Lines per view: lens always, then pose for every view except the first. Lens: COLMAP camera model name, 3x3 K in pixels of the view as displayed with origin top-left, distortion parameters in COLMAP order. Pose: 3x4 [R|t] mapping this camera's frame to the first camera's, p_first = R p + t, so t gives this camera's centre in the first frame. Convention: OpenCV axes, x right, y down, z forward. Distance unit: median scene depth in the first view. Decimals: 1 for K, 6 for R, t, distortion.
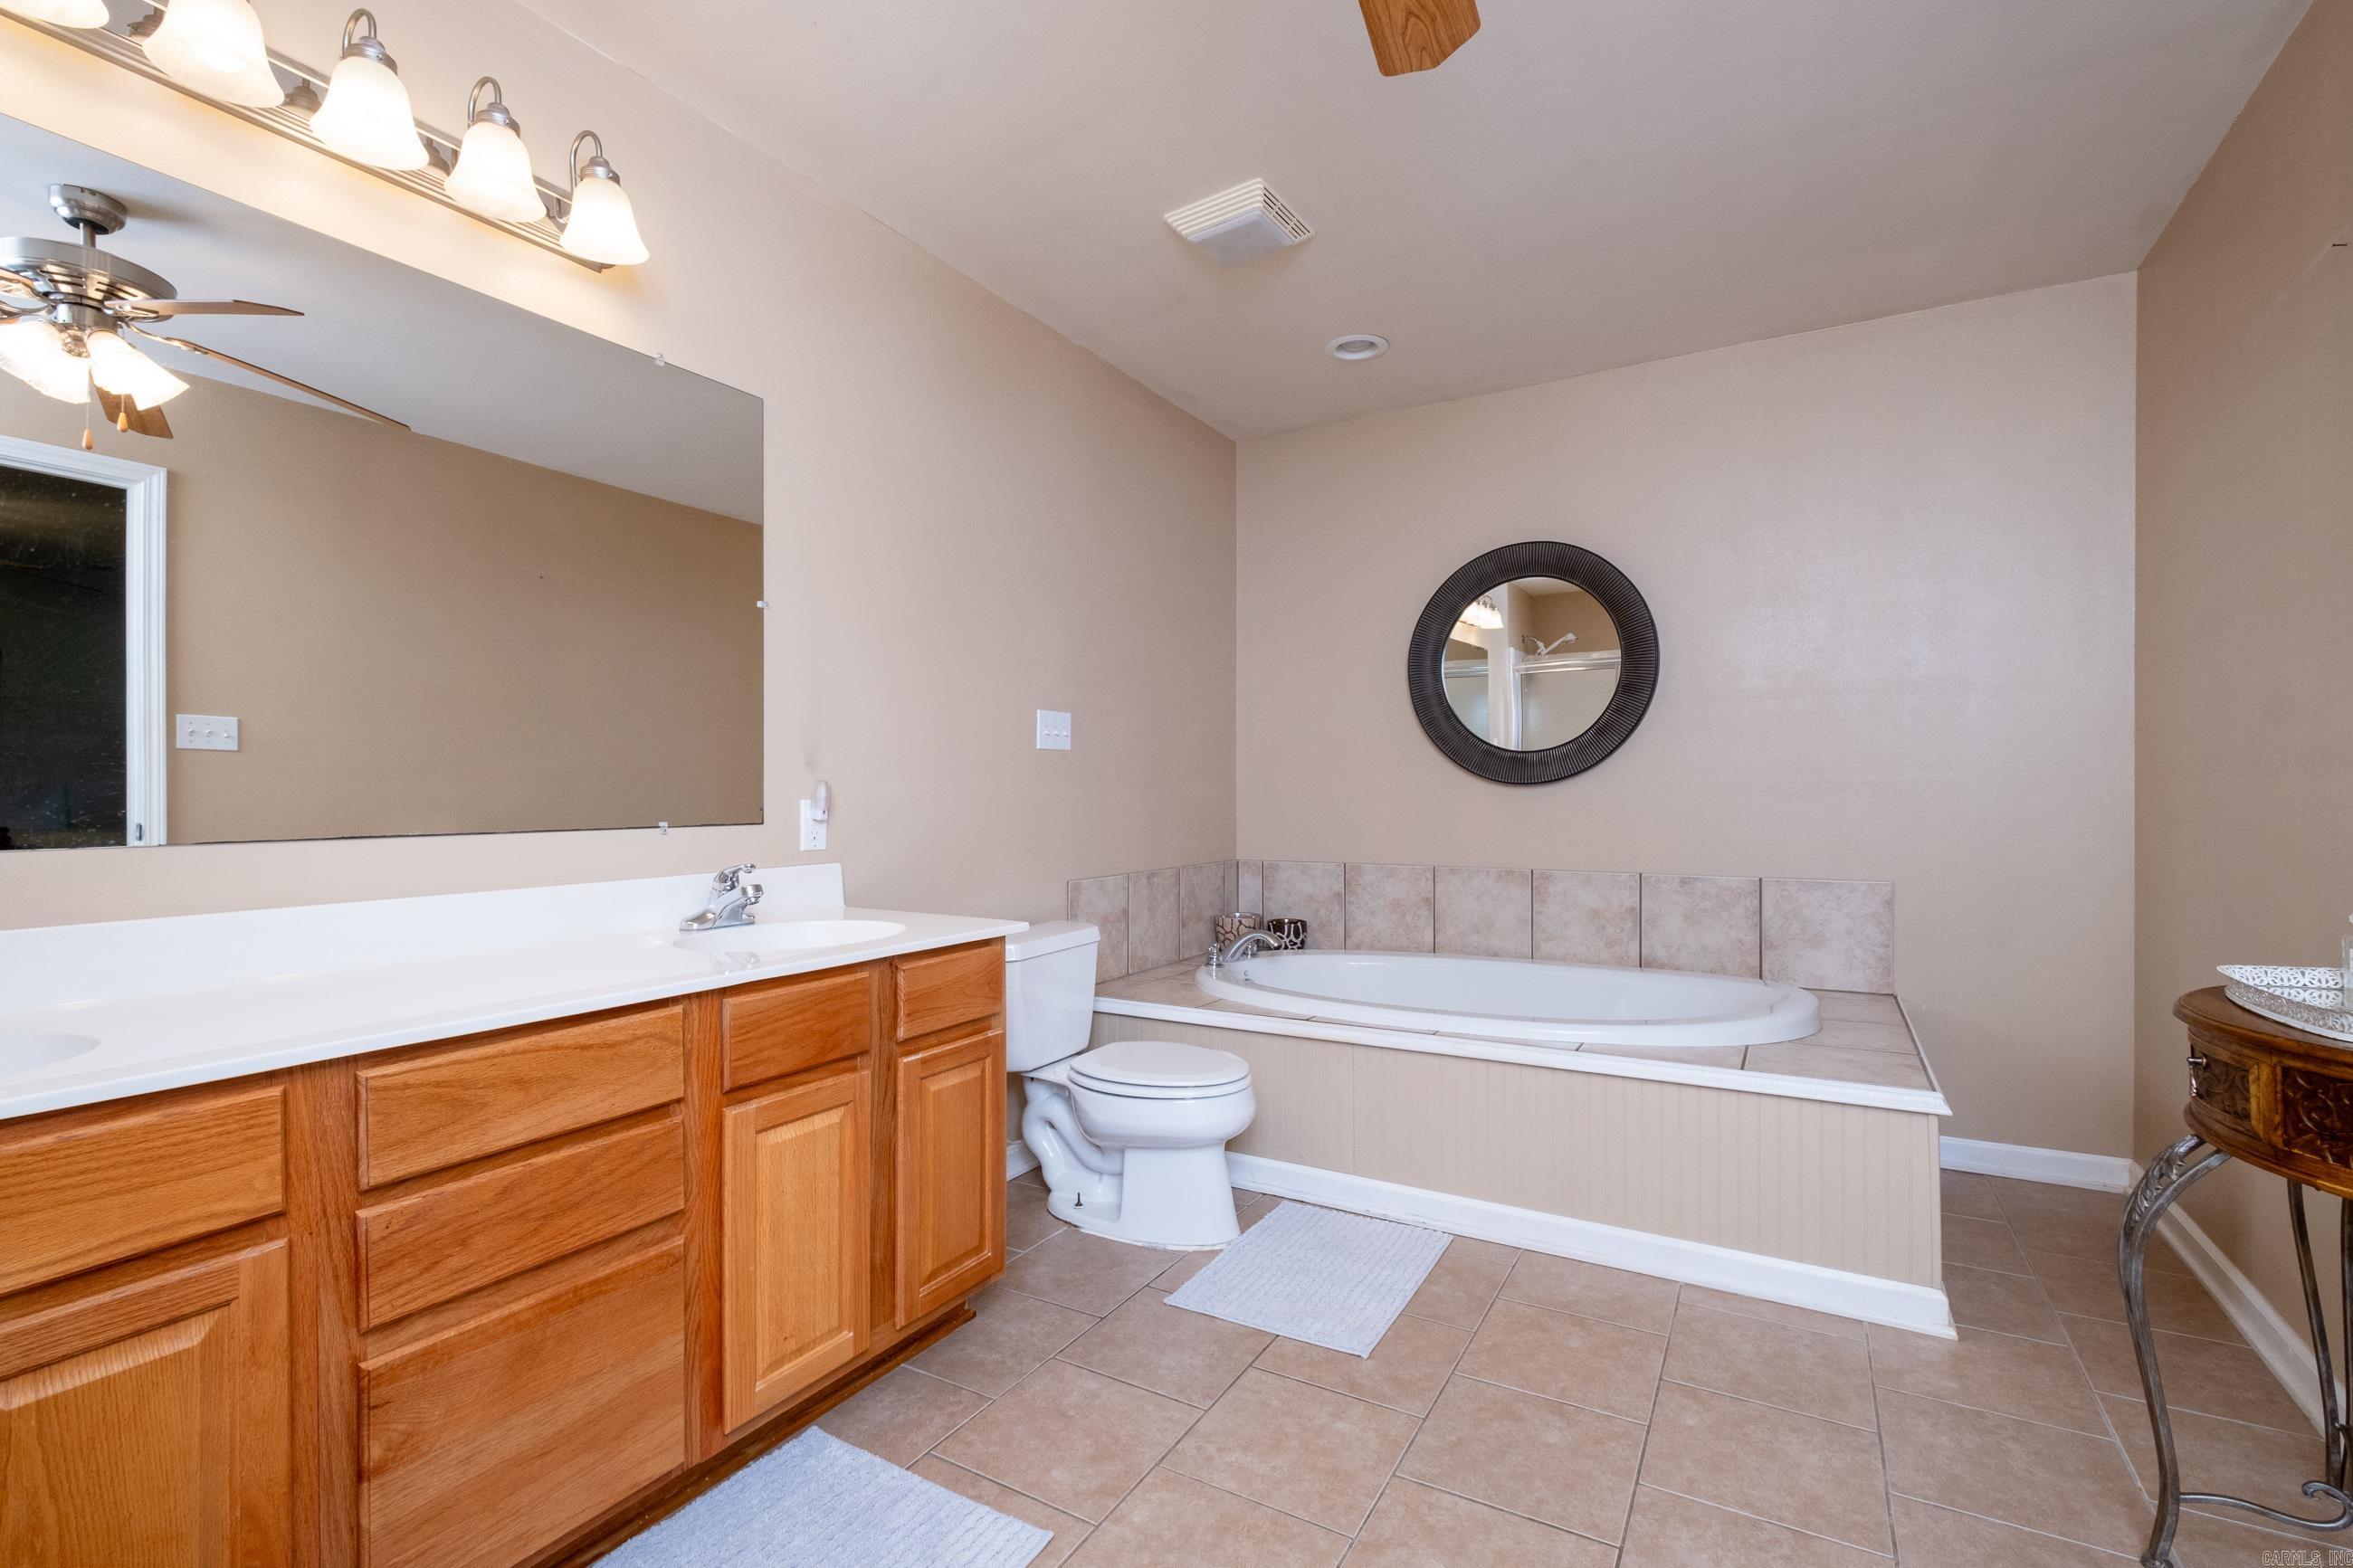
lens RADIAL K [[1052.7, 0, 1171.5], [0, 1052.7, 768.2], [0, 0, 1]] dist [-0.001859, -0.000213]
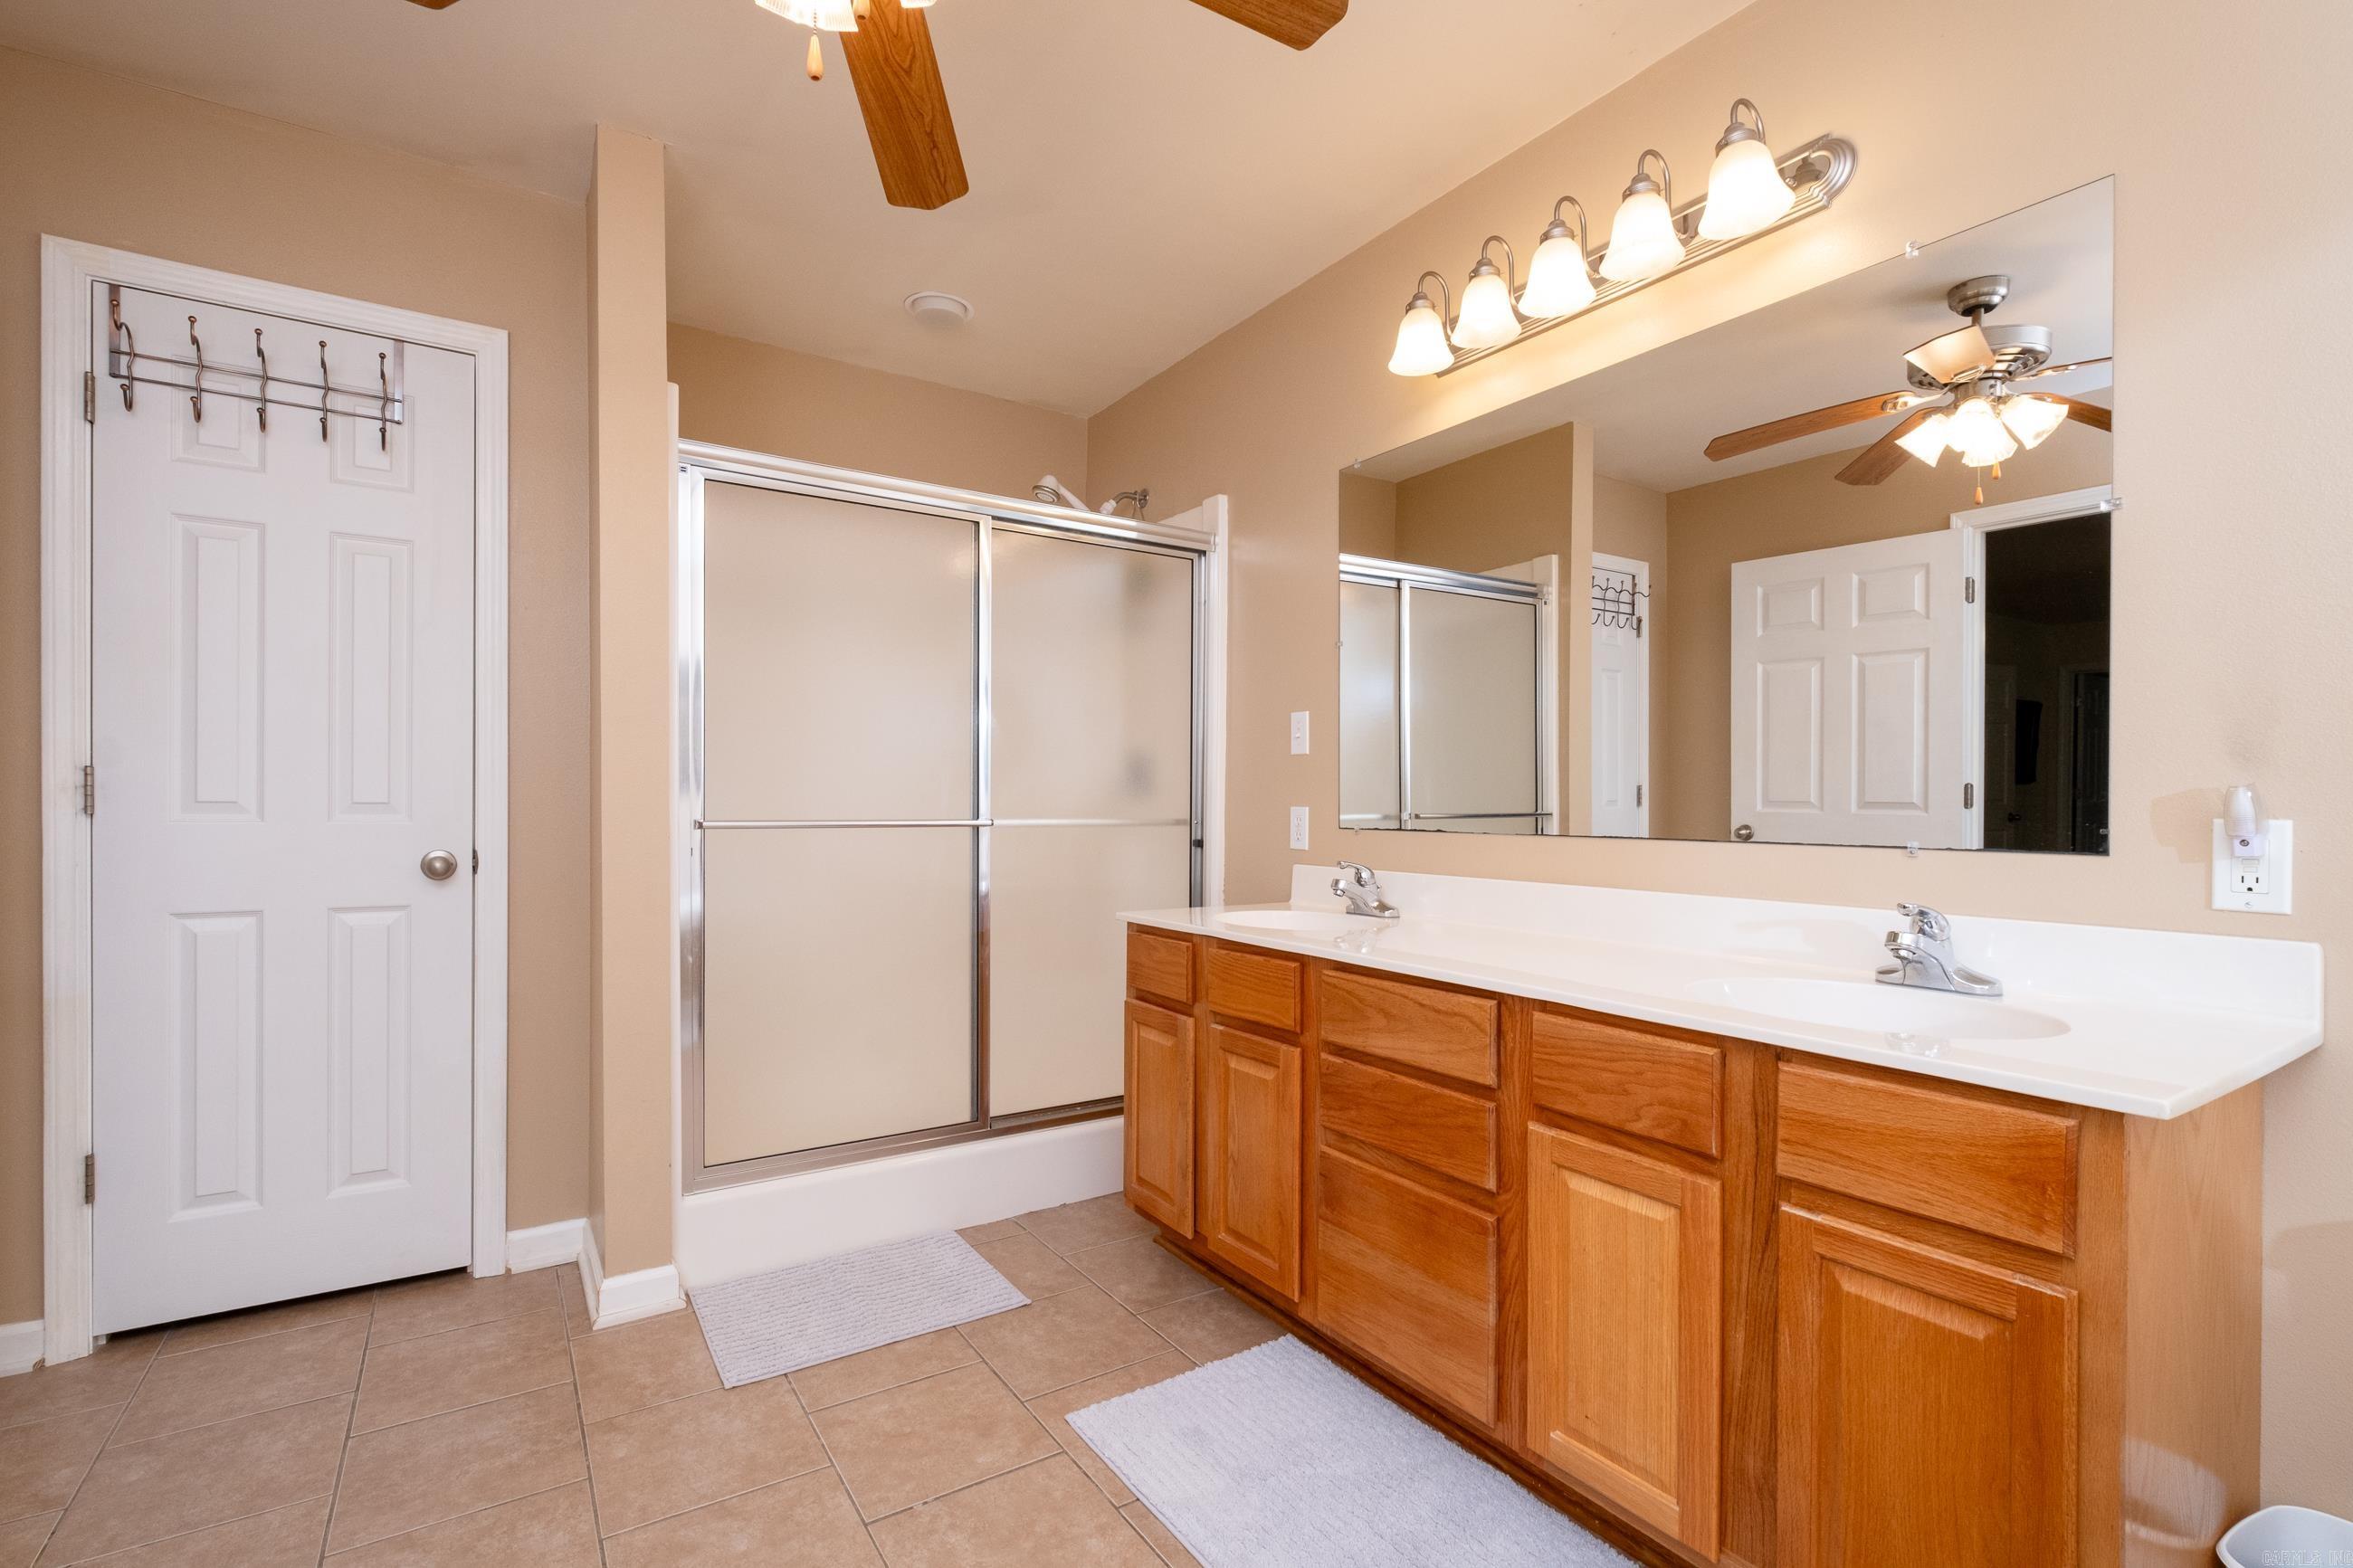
lens RADIAL K [[1029.8, 0, 1095.7], [0, 1029.8, 796.6], [0, 0, 1]] dist [-0.000110, -0.000144]
pose [[-0.482855, -0.002887, -0.875695, 0.598333], [0.017009, 0.999775, -0.012675, 0.022656], [0.875535, -0.021015, -0.482698, 1.072002]]
